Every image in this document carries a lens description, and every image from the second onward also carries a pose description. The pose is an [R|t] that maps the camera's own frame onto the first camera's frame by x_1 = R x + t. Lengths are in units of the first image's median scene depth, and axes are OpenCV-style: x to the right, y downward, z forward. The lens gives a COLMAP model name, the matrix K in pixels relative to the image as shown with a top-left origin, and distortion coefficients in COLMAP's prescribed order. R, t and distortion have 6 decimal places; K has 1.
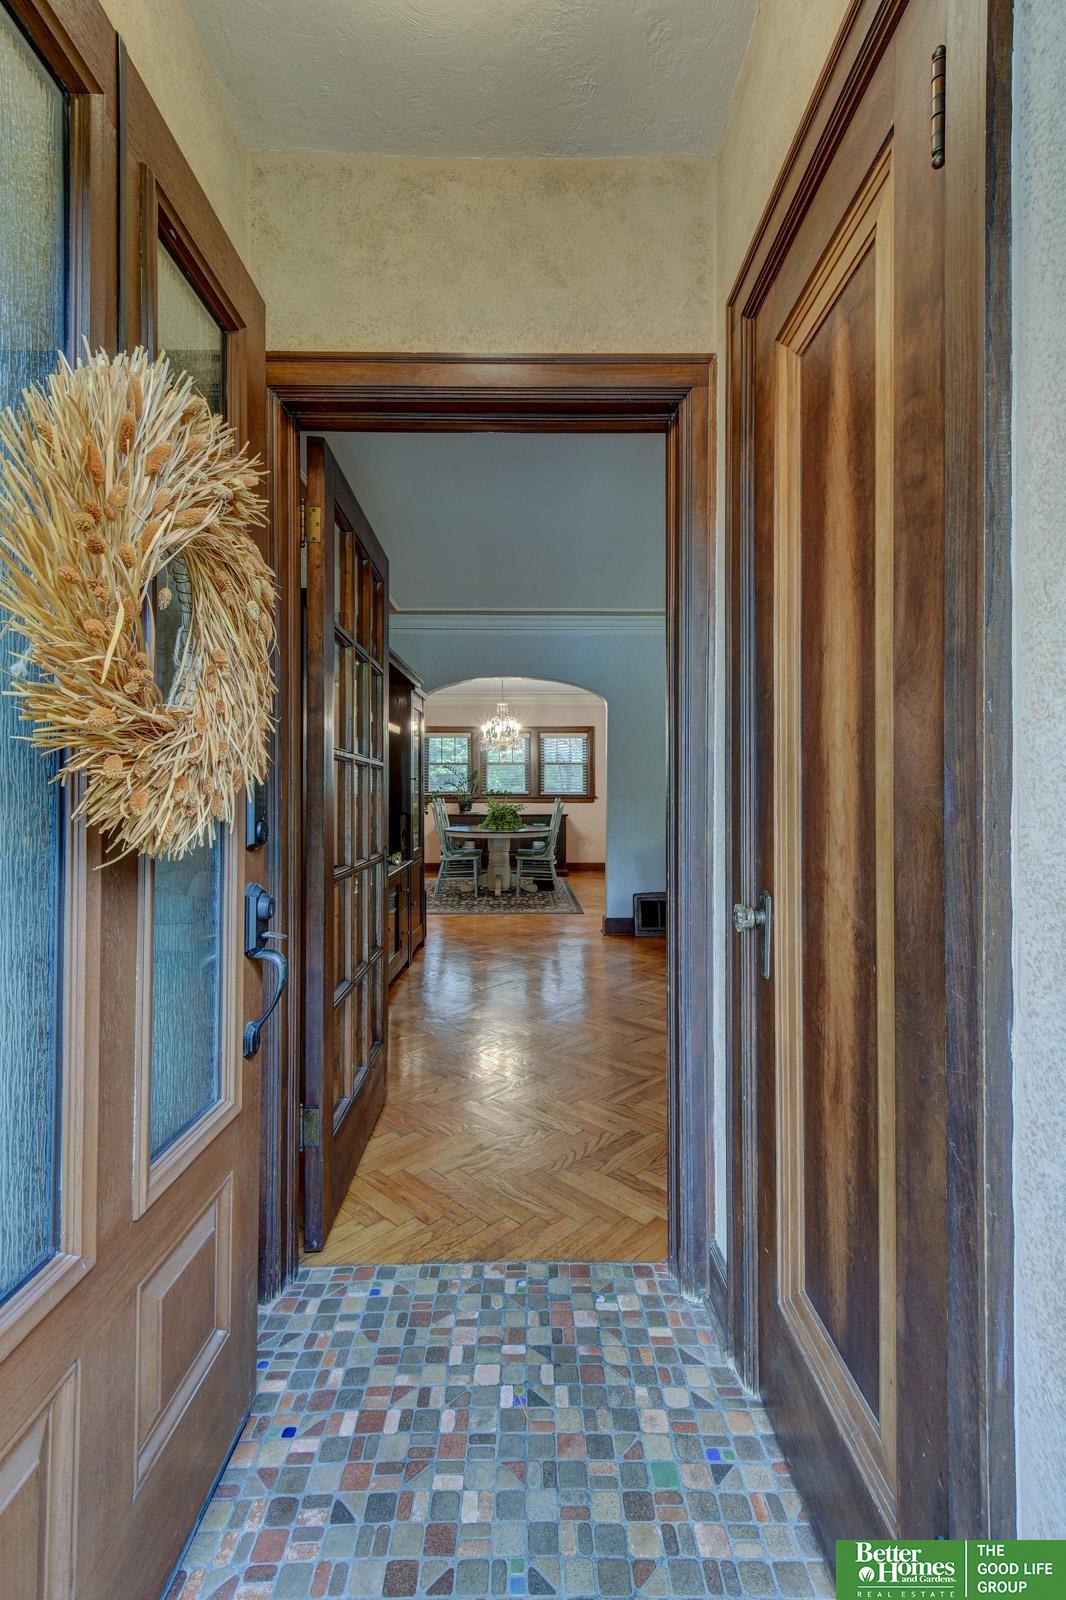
lens RADIAL K [[696.0, 0, 533.8], [0, 696.0, 794.6], [0, 0, 1]] dist [-0.000987, -0.000378]
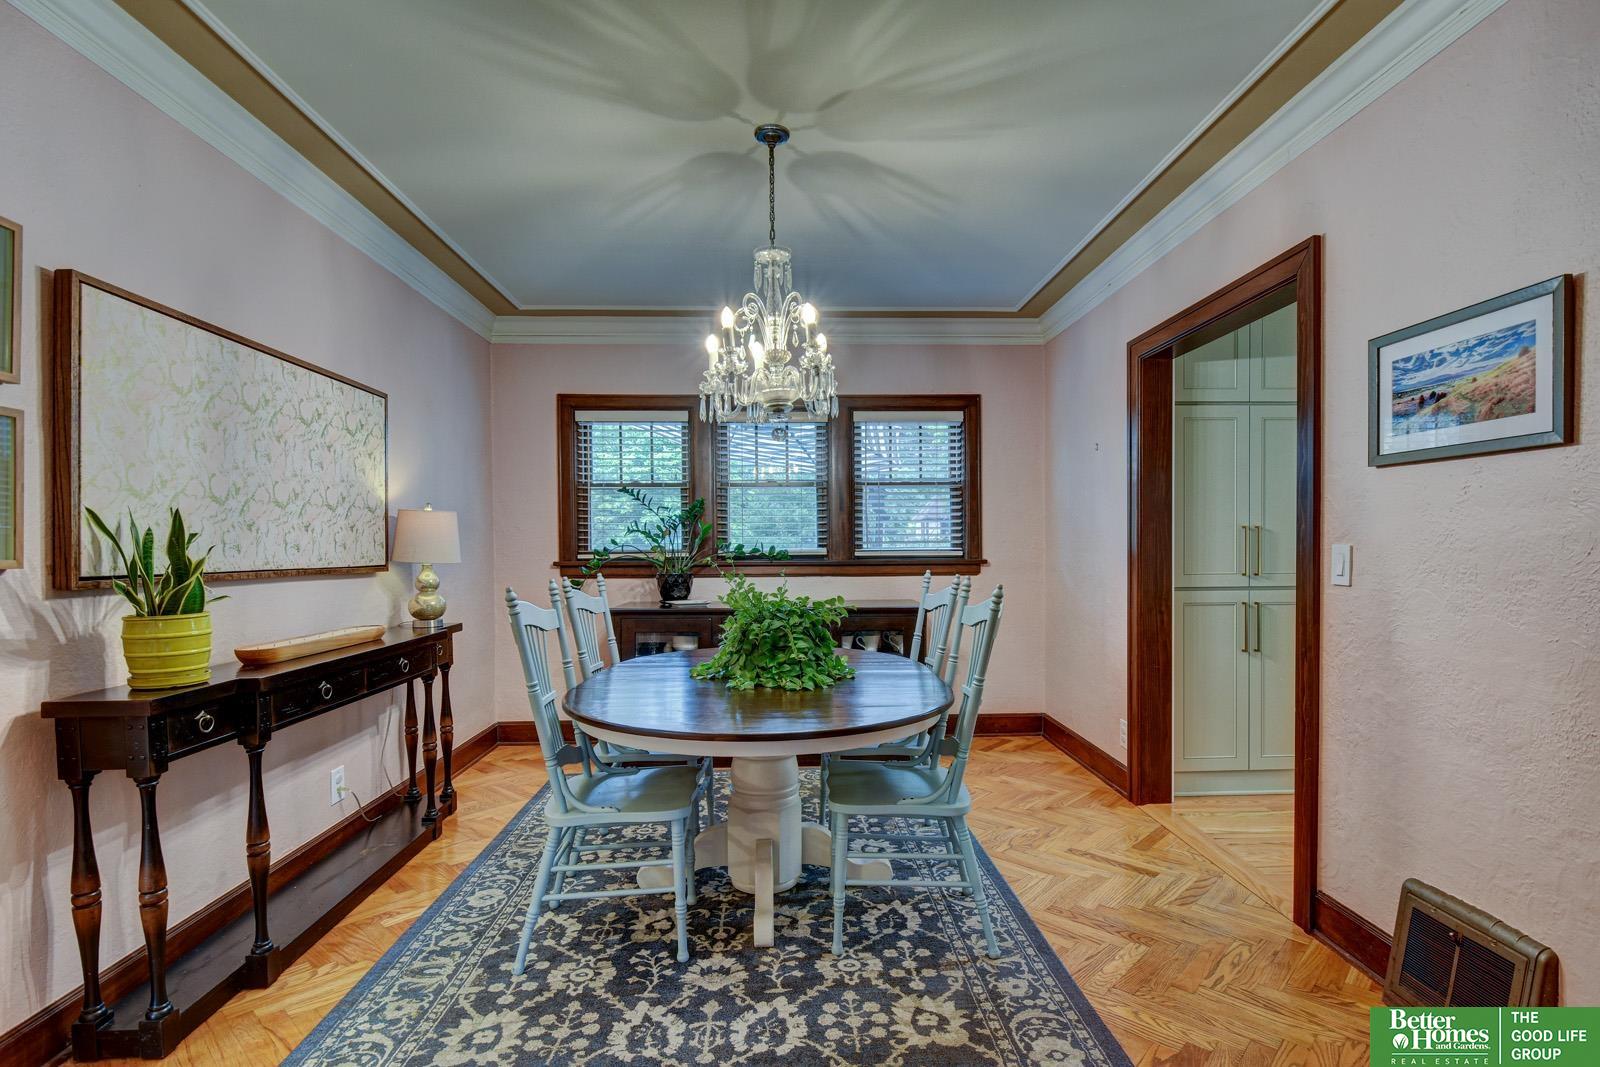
lens RADIAL K [[752.0, 0, 811.0], [0, 752.0, 548.6], [0, 0, 1]] dist [0.012701, -0.007941]
pose [[0.999399, -0.008653, 0.033557, -0.040689], [0.008460, 0.999947, 0.005900, -0.009568], [-0.033606, -0.005613, 0.999419, 0.681422]]
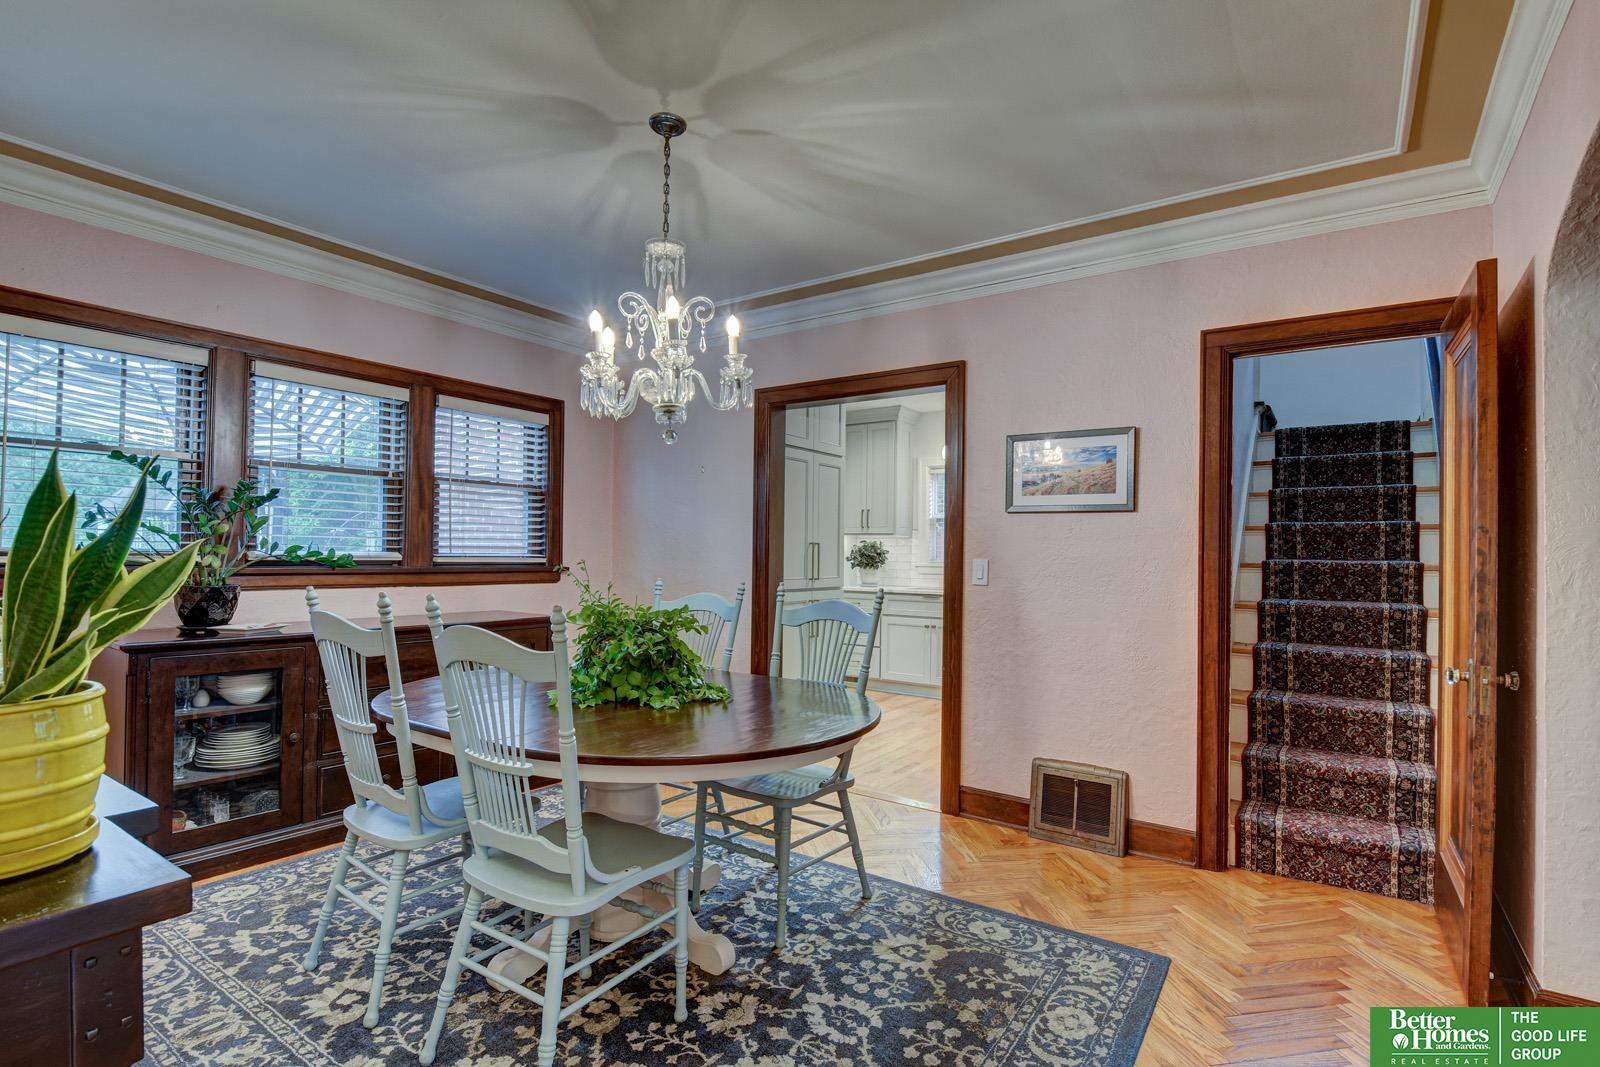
lens RADIAL K [[752.0, 0, 780.1], [0, 752.0, 532.3], [0, 0, 1]] dist [0.012701, -0.007941]
pose [[0.600328, 0.030778, 0.799162, -0.248012], [-0.014772, 0.999515, -0.027397, -0.009657], [-0.799618, 0.004642, 0.600492, 0.777898]]
